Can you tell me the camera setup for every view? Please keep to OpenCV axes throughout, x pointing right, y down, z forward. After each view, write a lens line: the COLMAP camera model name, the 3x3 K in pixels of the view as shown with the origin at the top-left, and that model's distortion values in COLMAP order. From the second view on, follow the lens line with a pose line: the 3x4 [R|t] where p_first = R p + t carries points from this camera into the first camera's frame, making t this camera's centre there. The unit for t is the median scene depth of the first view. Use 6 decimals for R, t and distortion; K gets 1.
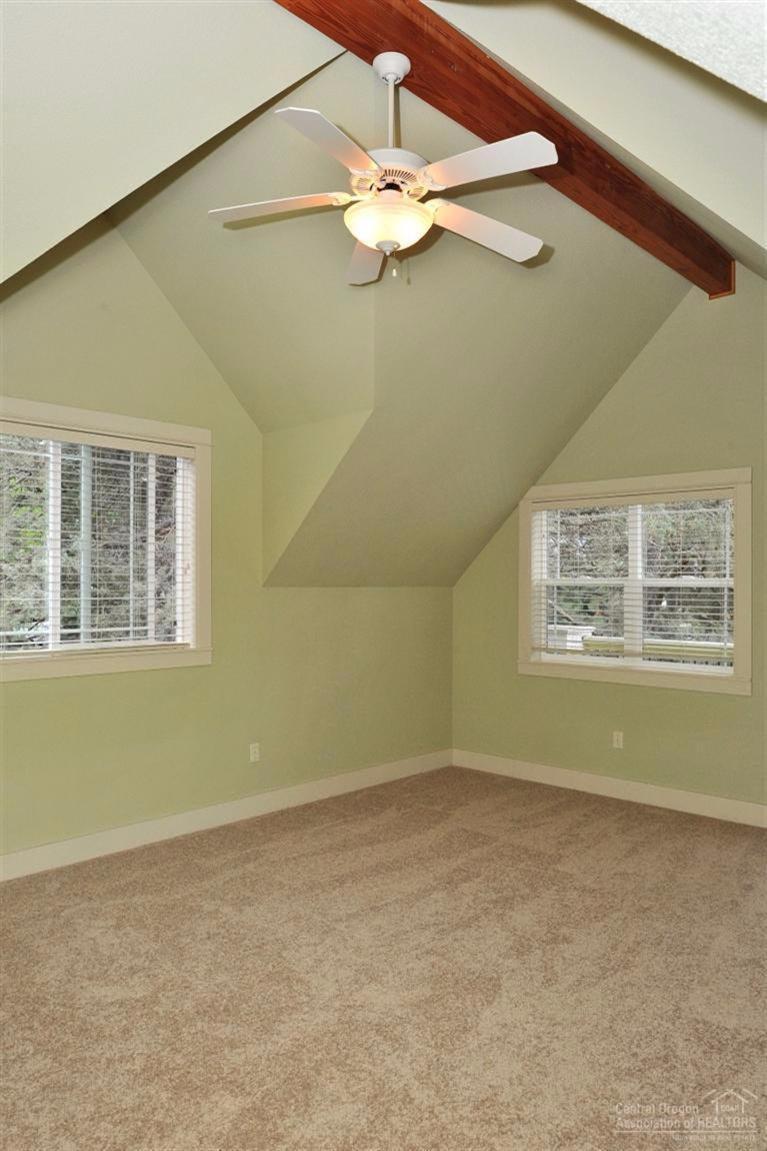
lens RADIAL K [[792.9, 0, 387.1], [0, 792.9, 574.2], [0, 0, 1]] dist [-0.027122, 0.004413]
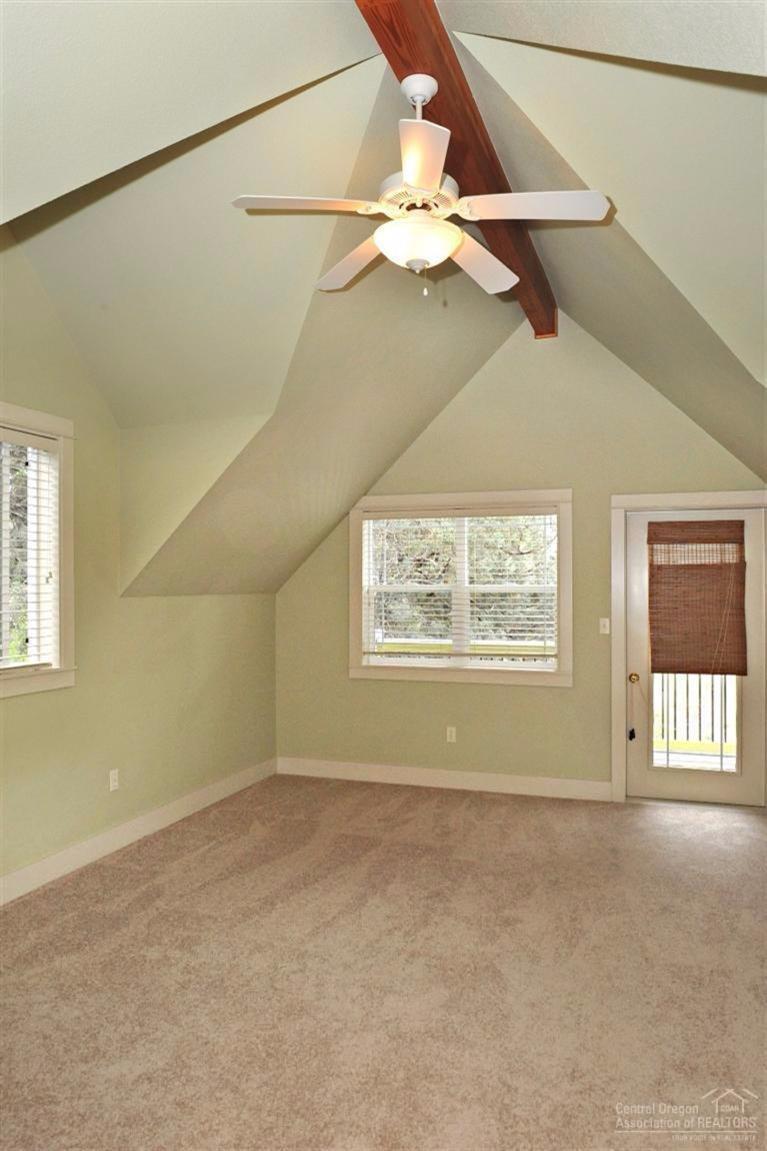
lens RADIAL K [[792.9, 0, 387.0], [0, 792.9, 578.5], [0, 0, 1]] dist [-0.027122, 0.004413]
pose [[0.911772, -0.000621, 0.410696, -0.288697], [-0.001536, 0.999987, 0.004921, -0.011421], [-0.410693, -0.005117, 0.911759, 0.058281]]
